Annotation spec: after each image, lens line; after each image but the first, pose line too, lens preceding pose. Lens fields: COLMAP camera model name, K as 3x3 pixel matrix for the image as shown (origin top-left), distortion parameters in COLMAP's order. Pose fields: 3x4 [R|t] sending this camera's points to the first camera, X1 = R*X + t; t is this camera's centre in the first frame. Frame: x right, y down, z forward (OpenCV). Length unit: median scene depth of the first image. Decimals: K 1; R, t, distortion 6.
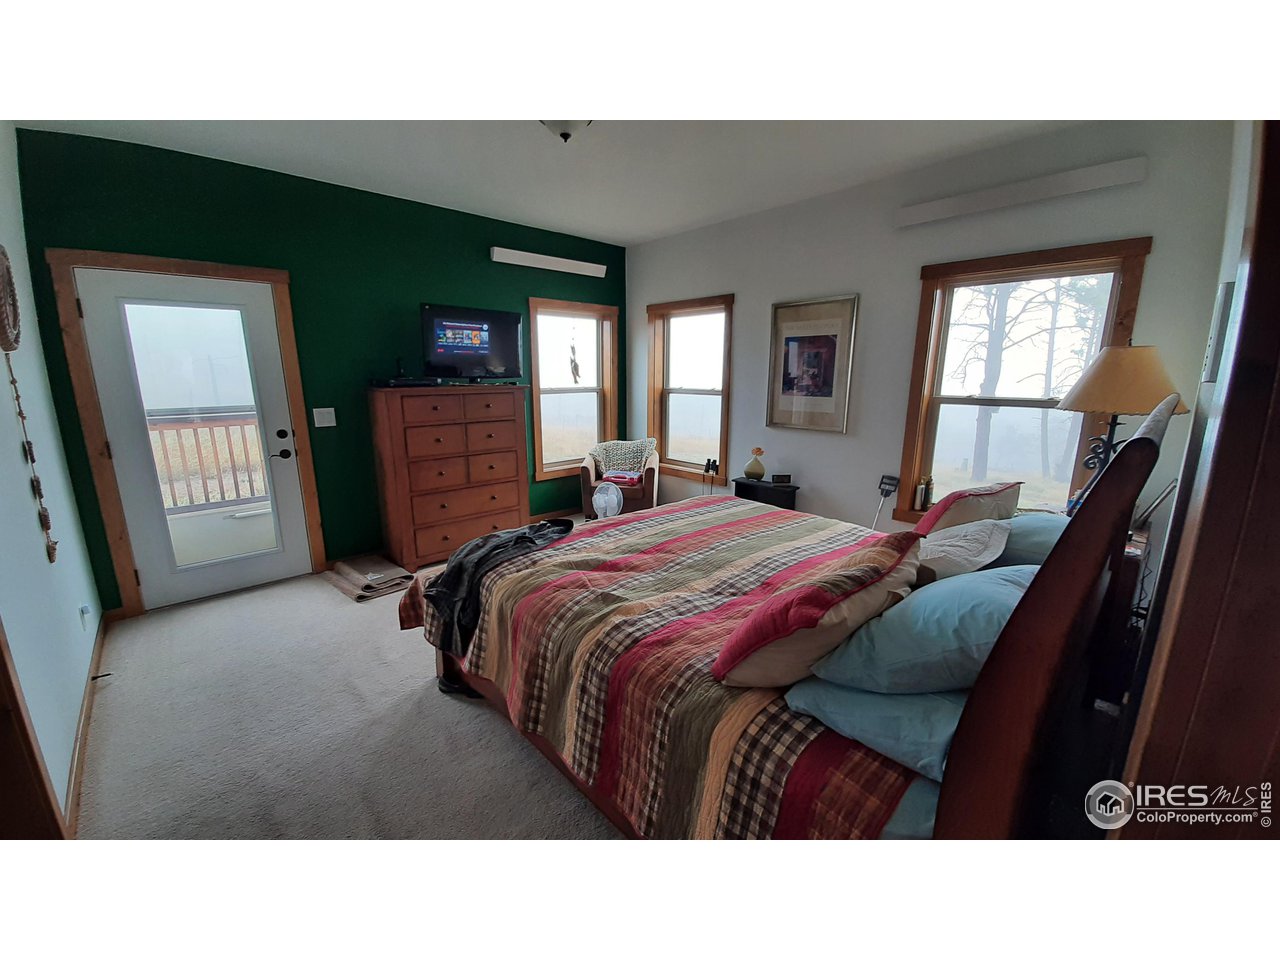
lens RADIAL K [[504.7, 0, 634.0], [0, 504.7, 478.3], [0, 0, 1]] dist [0.003633, -0.010277]
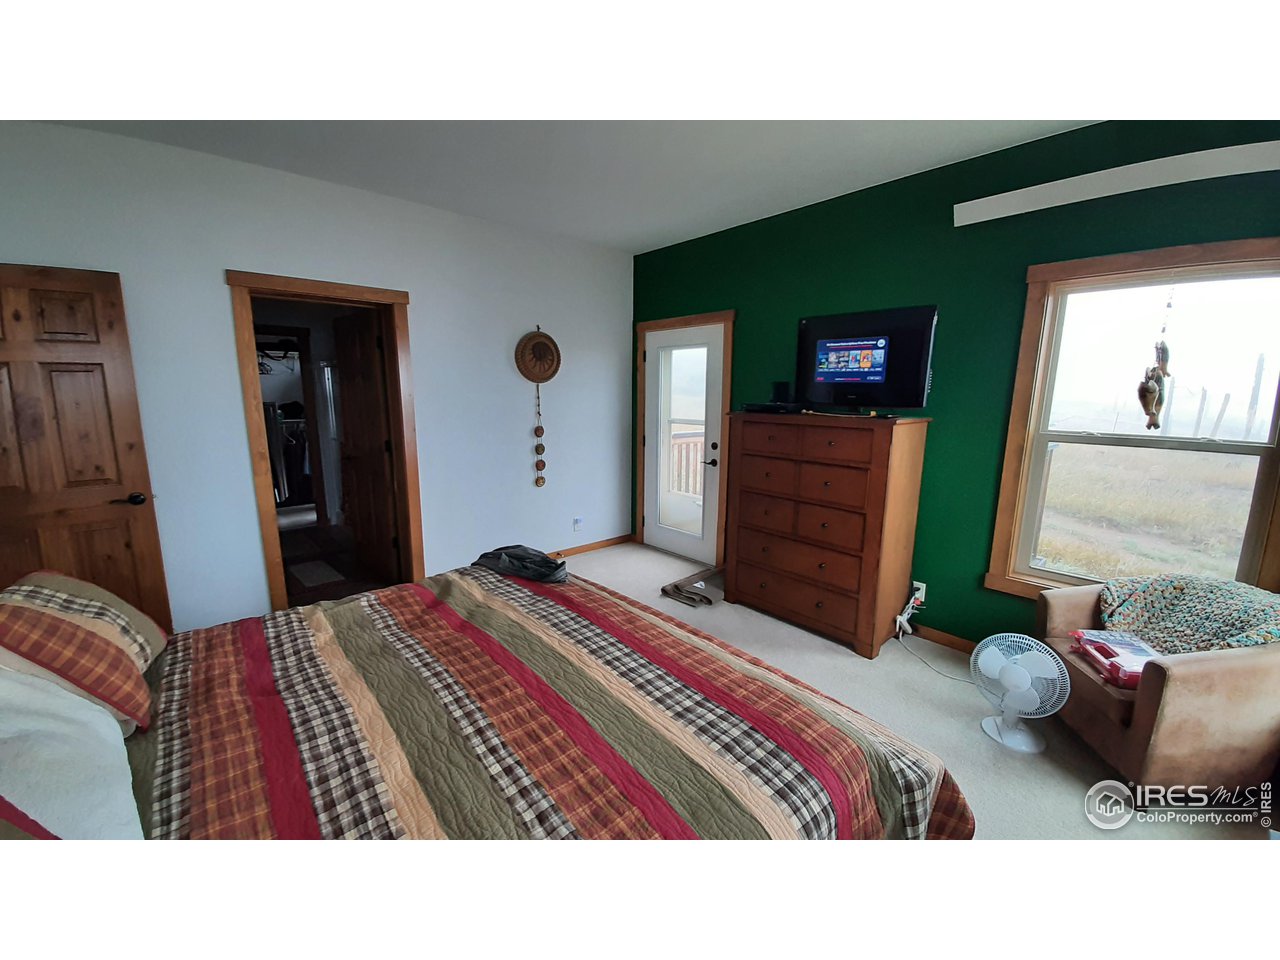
lens RADIAL K [[504.7, 0, 634.0], [0, 504.7, 478.3], [0, 0, 1]] dist [0.003633, -0.010277]
pose [[-0.019995, 0.169185, -0.985382, 0.521234], [-0.213726, 0.962073, 0.169520, -0.181574], [0.976689, 0.213991, 0.016923, 0.824357]]
